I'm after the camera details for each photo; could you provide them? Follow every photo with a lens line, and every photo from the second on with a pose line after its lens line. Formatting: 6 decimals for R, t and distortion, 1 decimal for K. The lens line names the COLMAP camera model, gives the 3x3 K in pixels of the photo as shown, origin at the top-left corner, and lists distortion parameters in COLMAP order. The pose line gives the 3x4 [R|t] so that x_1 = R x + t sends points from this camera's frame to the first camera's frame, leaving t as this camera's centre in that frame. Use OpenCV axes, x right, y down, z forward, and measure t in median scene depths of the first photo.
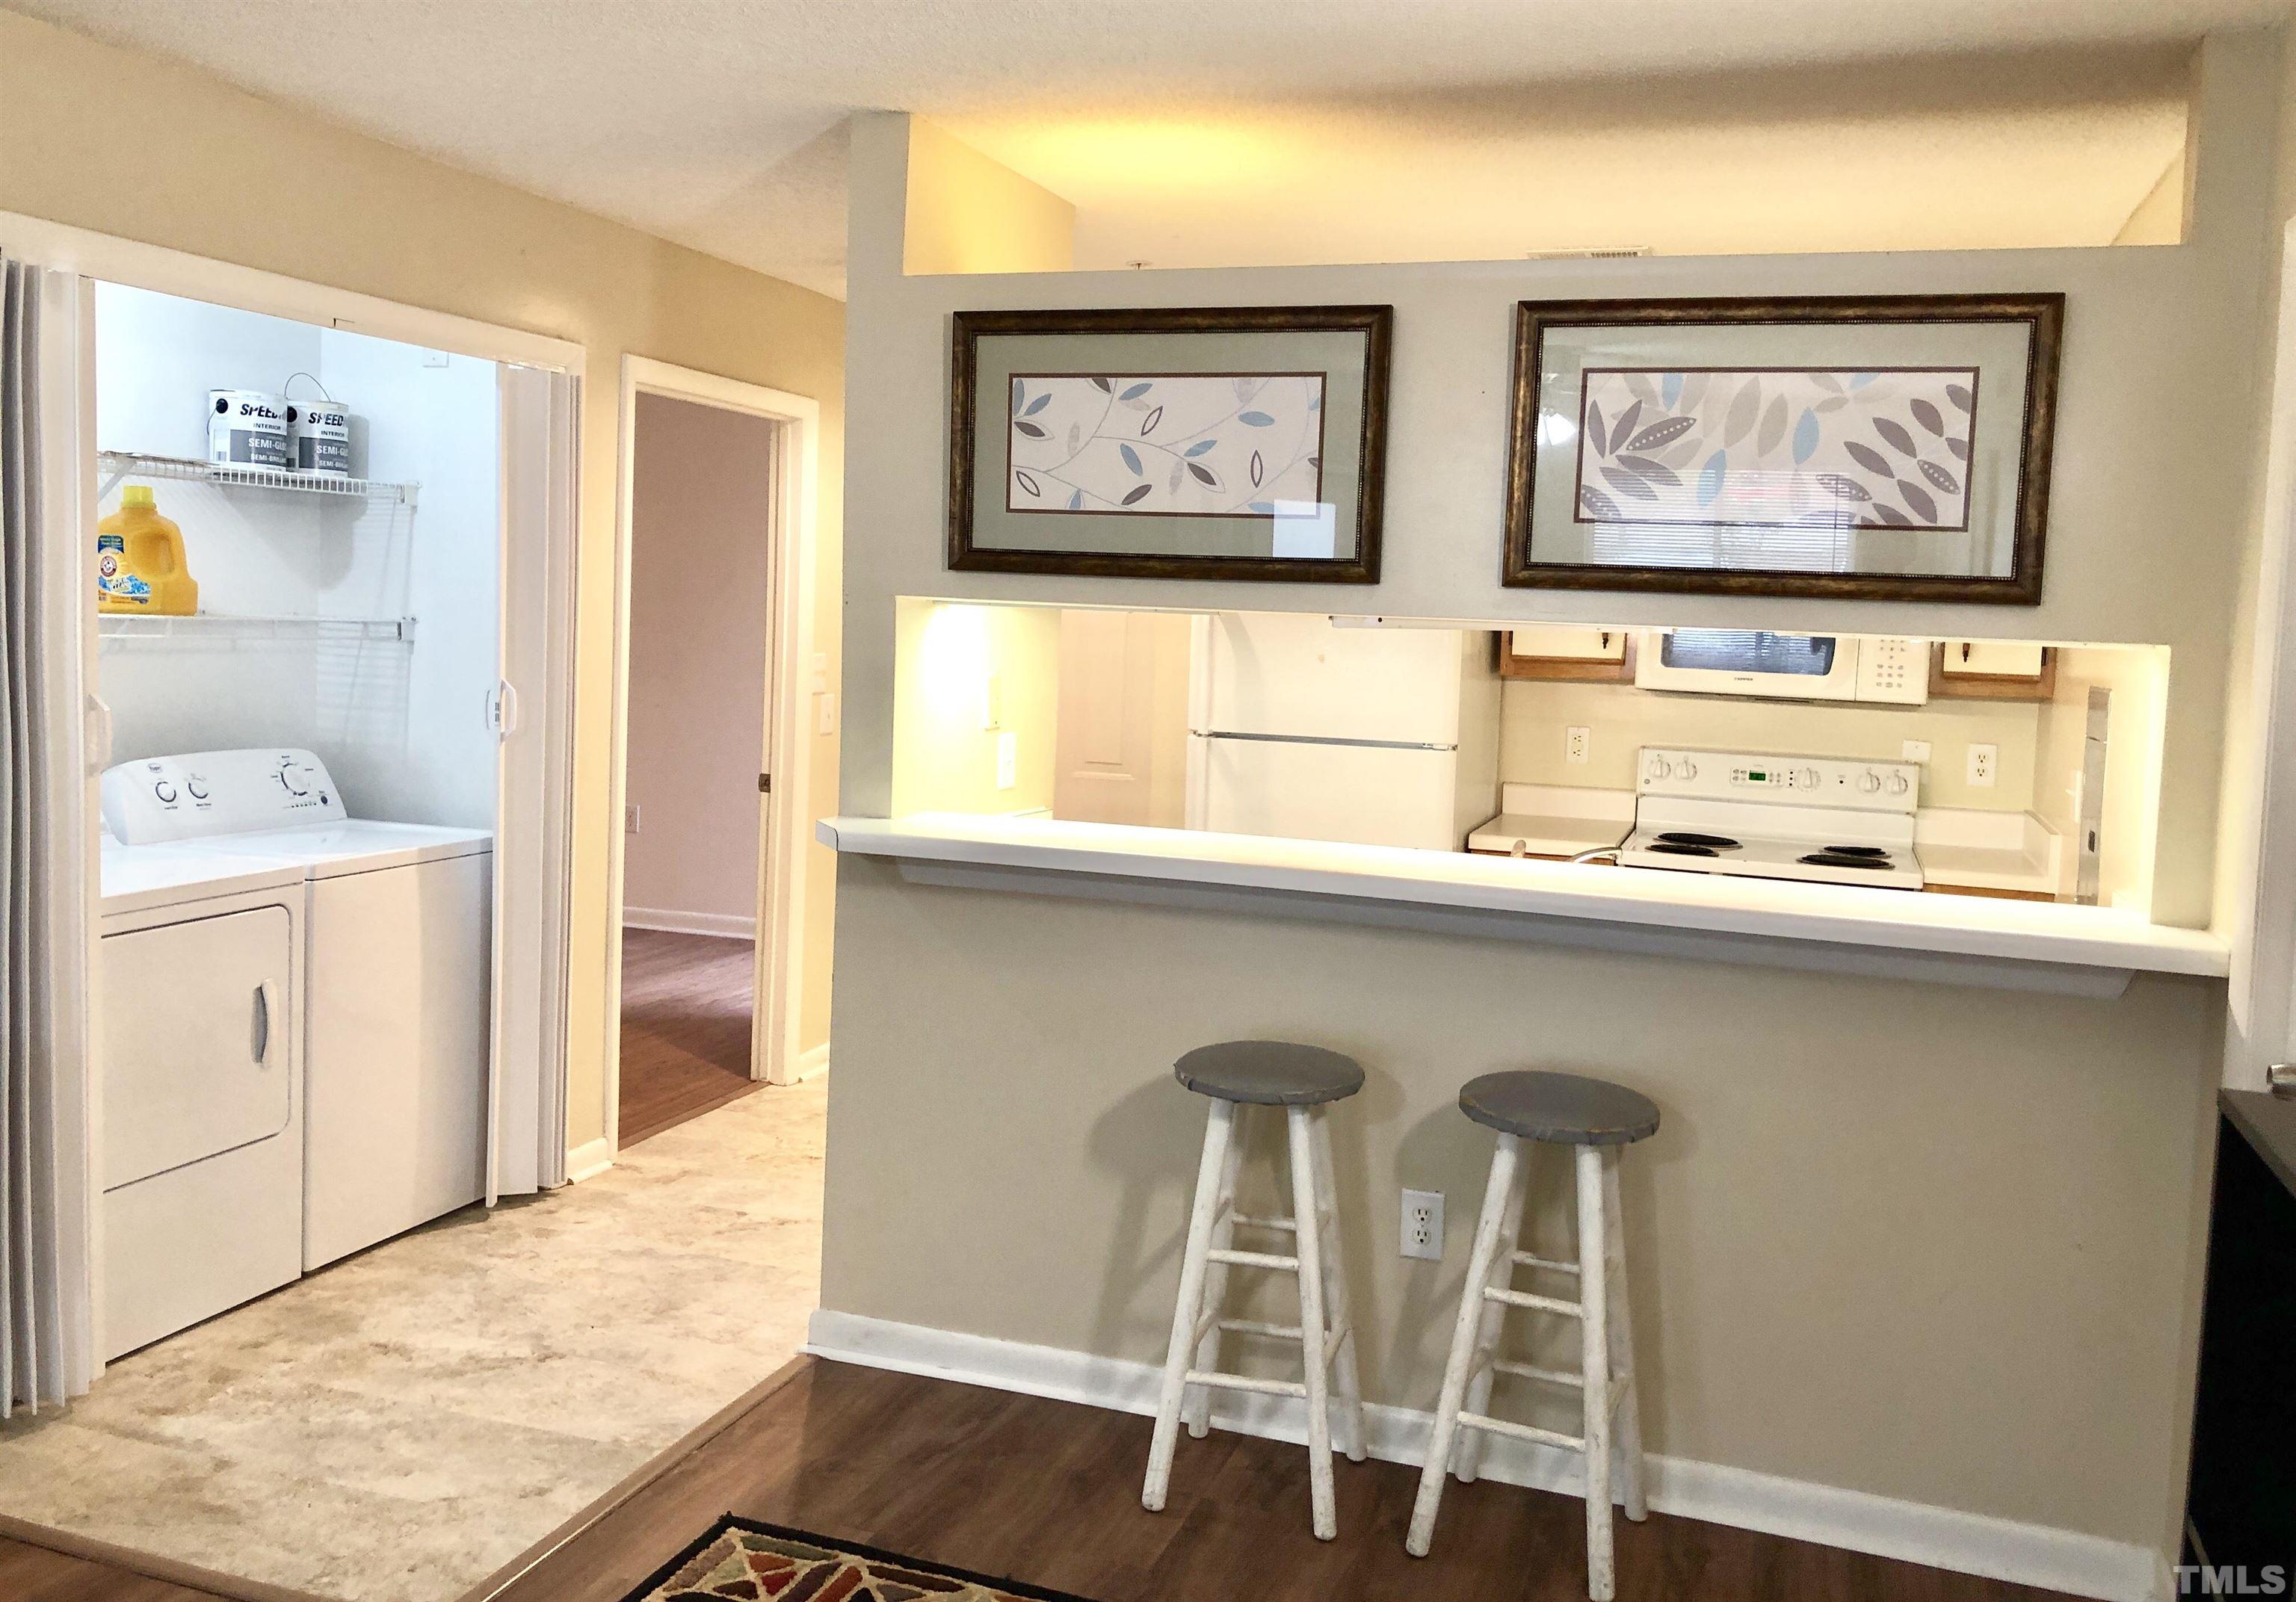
lens RADIAL K [[1885.3, 0, 1127.4], [0, 1885.3, 735.5], [0, 0, 1]] dist [0.011089, -0.005828]
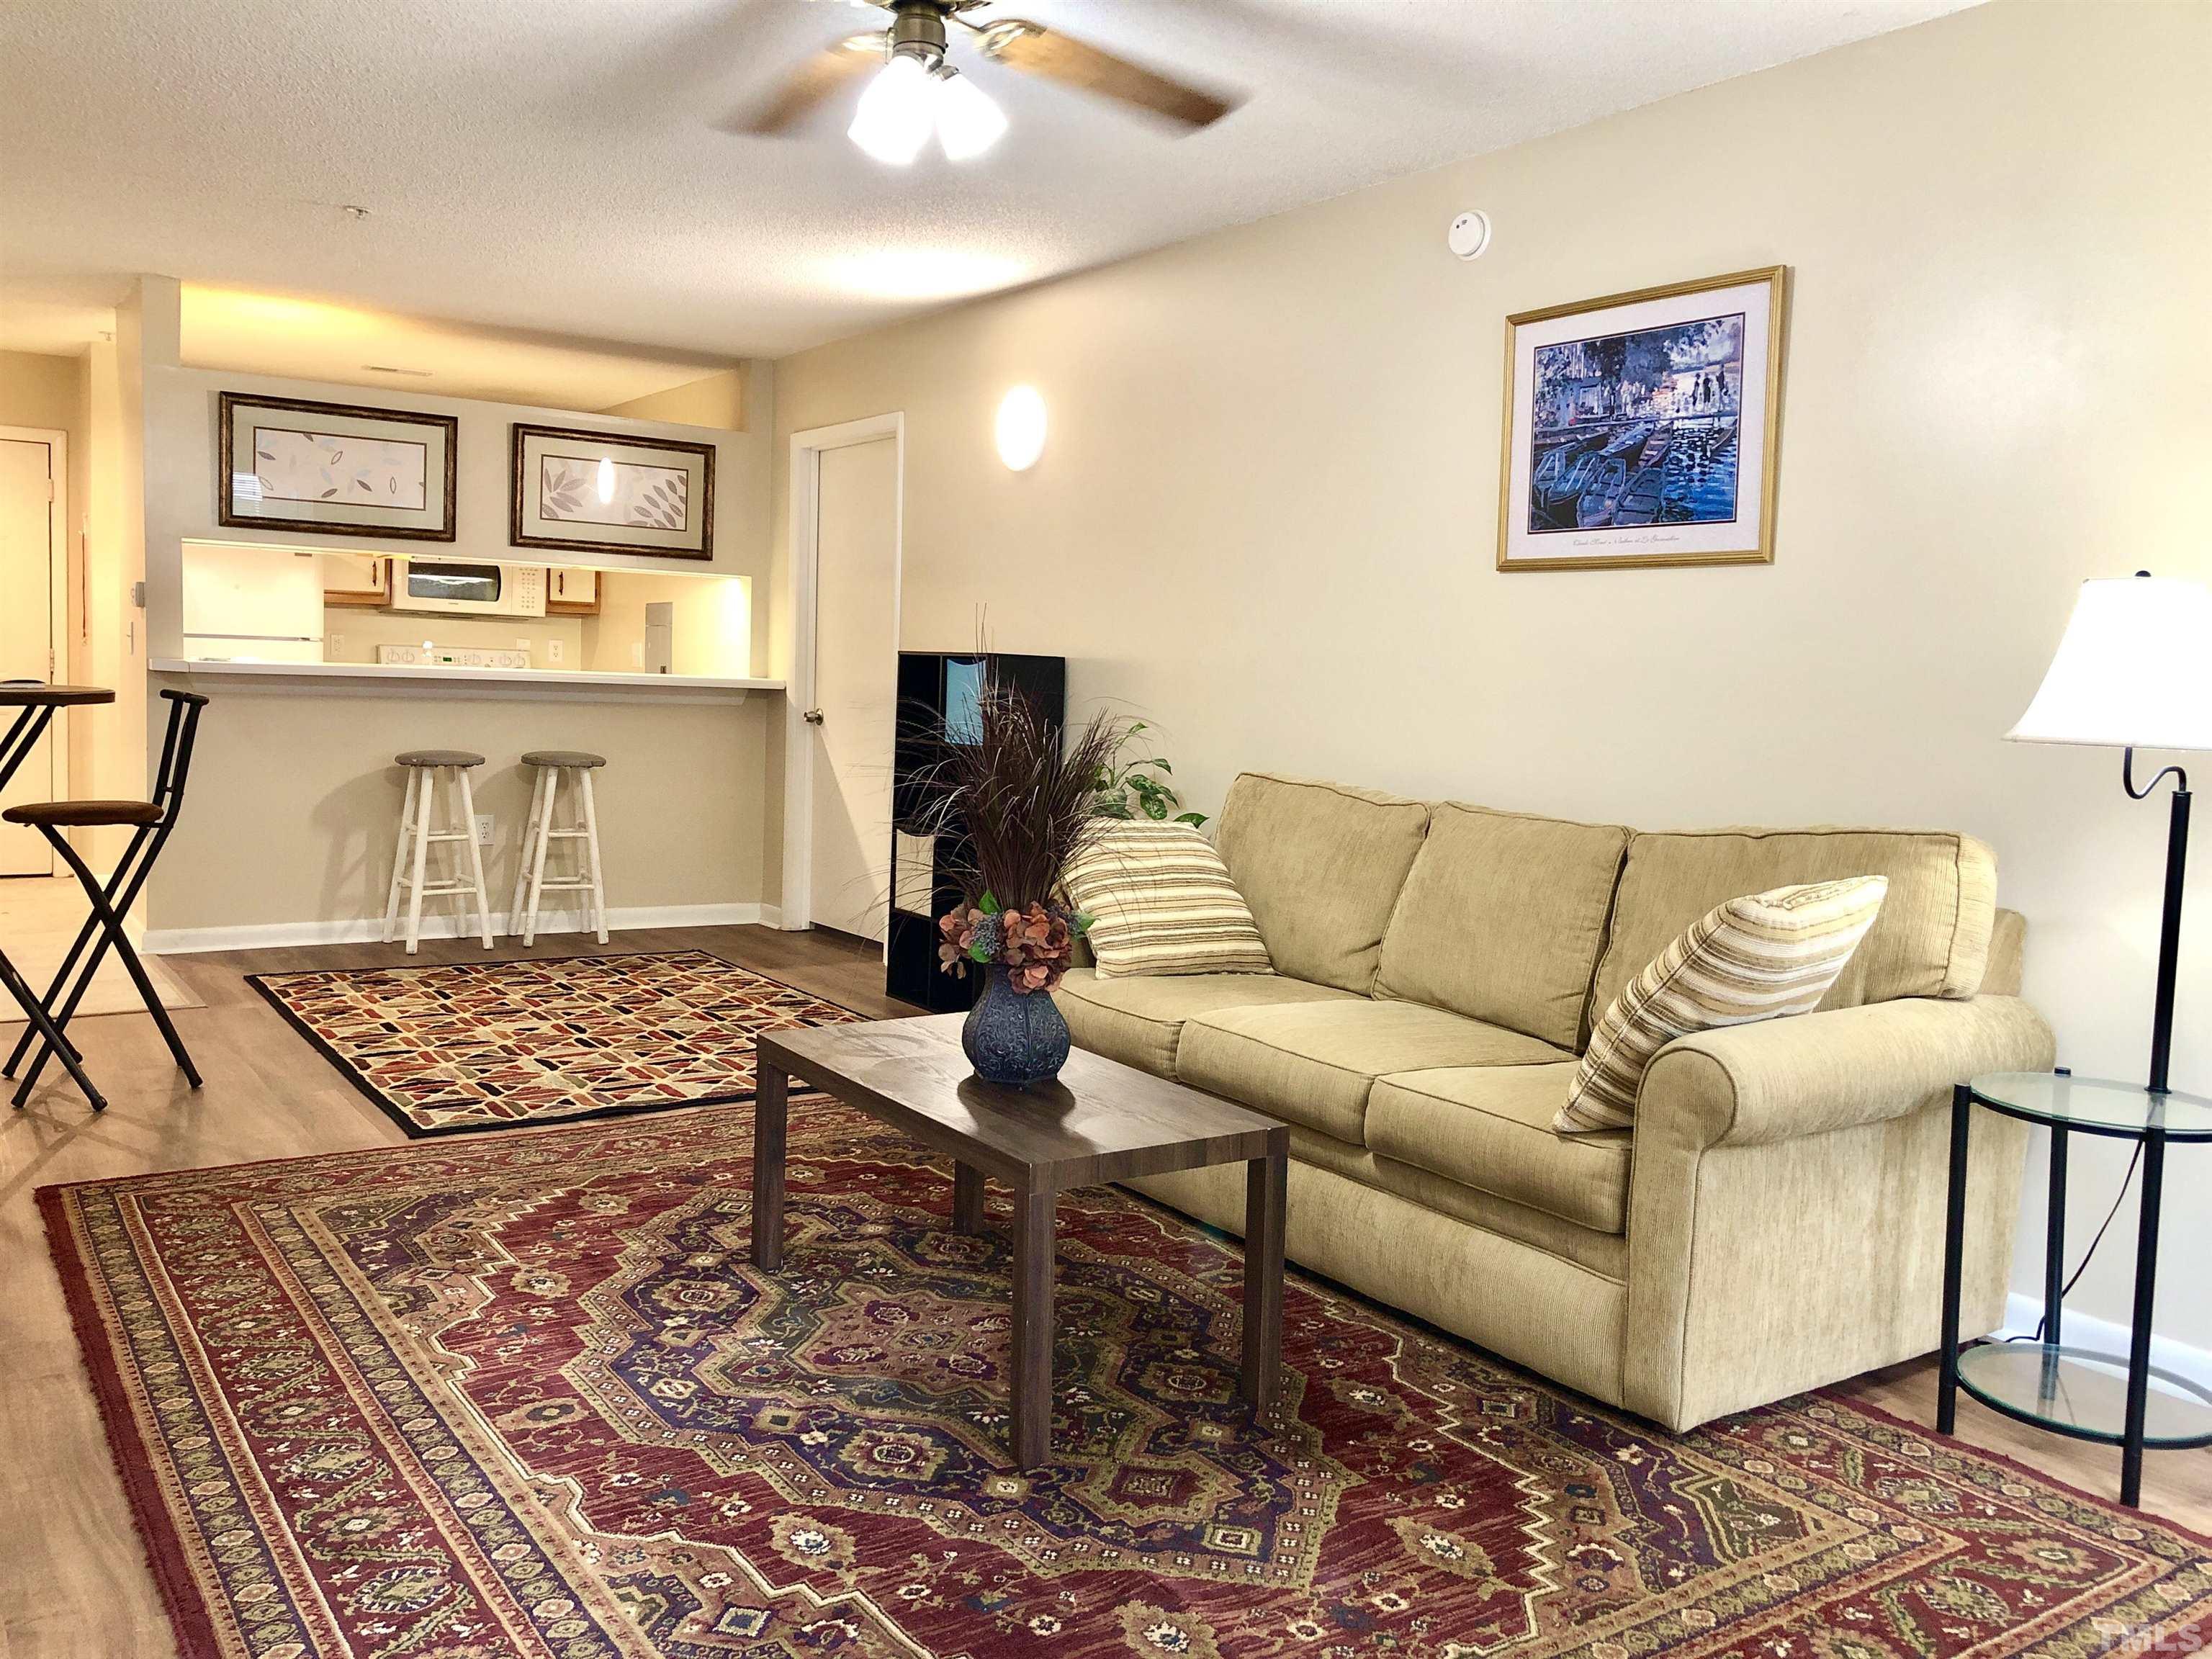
lens RADIAL K [[1789.7, 0, 1102.6], [0, 1789.7, 782.0], [0, 0, 1]] dist [0.011879, 0.015092]
pose [[0.587944, -0.066066, 0.806199, -1.026299], [0.039515, 0.997815, 0.052951, 0.108081], [-0.807936, 0.000724, 0.589270, -0.775385]]
